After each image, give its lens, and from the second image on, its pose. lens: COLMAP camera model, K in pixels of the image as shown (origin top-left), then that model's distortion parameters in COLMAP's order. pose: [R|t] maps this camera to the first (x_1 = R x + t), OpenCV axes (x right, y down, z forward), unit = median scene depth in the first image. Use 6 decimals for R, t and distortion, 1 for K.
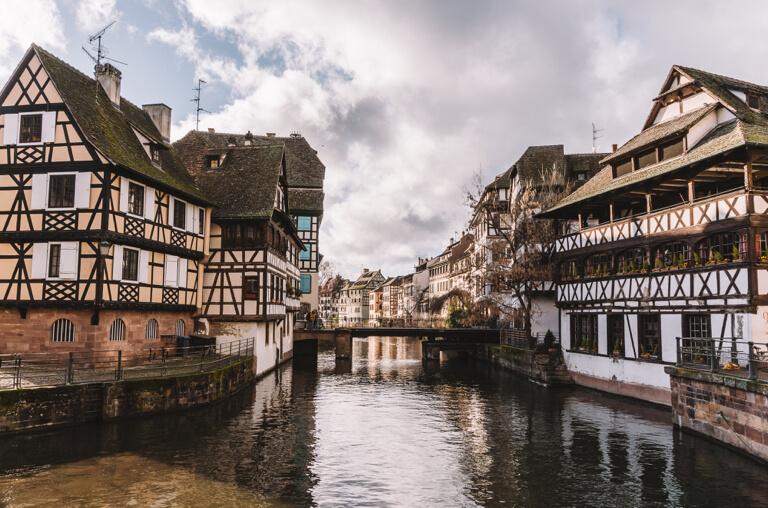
lens RADIAL K [[601.9, 0, 384.0], [0, 601.9, 254.0], [0, 0, 1]] dist [-0.007323, -0.008595]
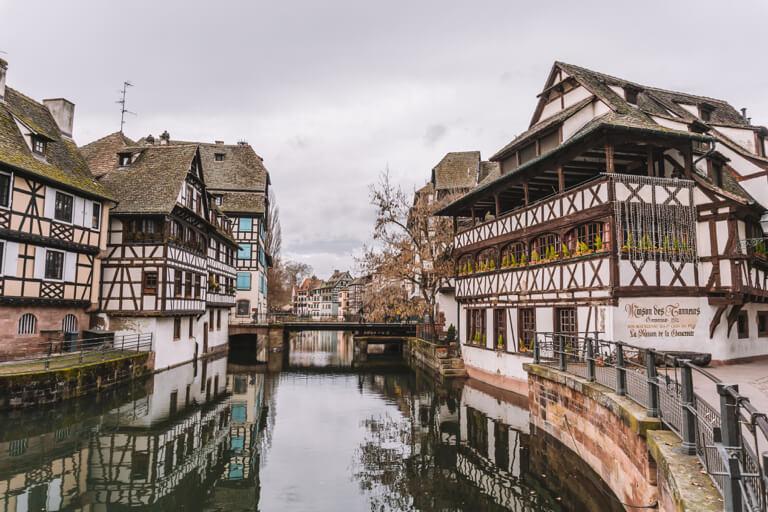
lens RADIAL K [[524.1, 0, 384.0], [0, 524.1, 256.0], [0, 0, 1]] dist [-0.023333, -0.004843]
pose [[0.998706, 0.002452, 0.050794, 0.141410], [-0.002235, 0.999988, -0.004333, 0.016371], [-0.050804, 0.004214, 0.998700, 0.131406]]
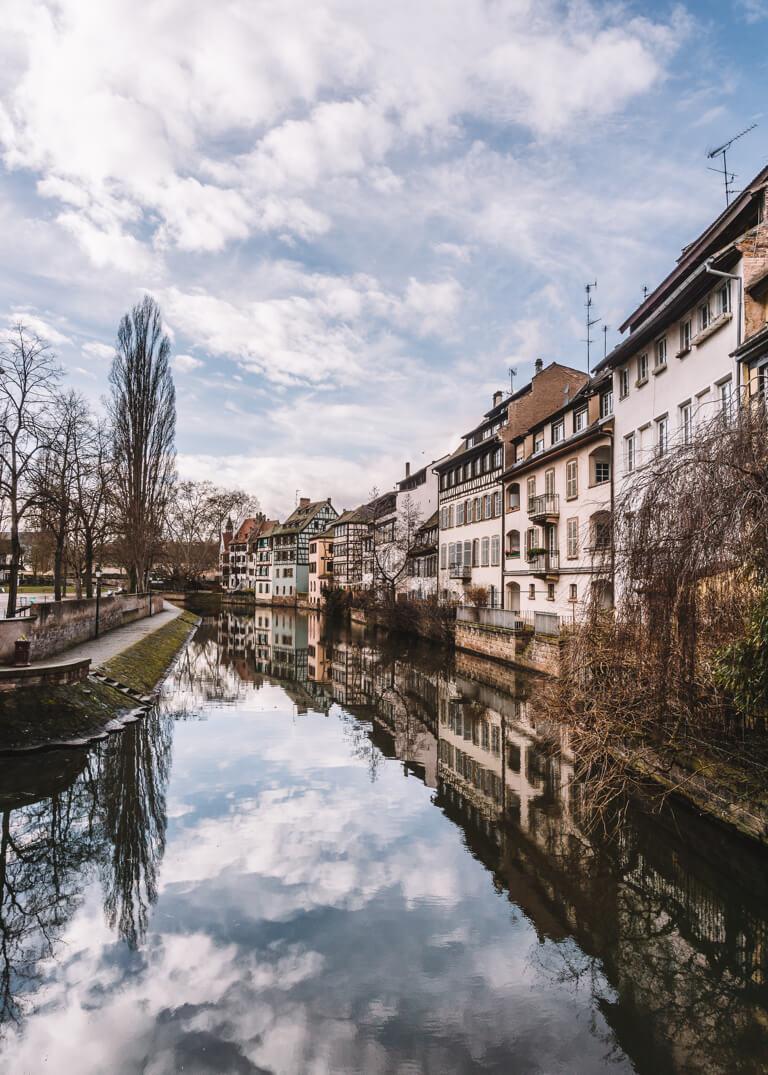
lens RADIAL K [[940.8, 0, 384.0], [0, 940.8, 537.5], [0, 0, 1]] dist [-0.000037, -0.000076]
pose [[0.998913, -0.003685, 0.046473, 0.045409], [0.001142, 0.998506, 0.054635, 0.186840], [-0.046605, -0.054522, 0.997424, 1.957369]]
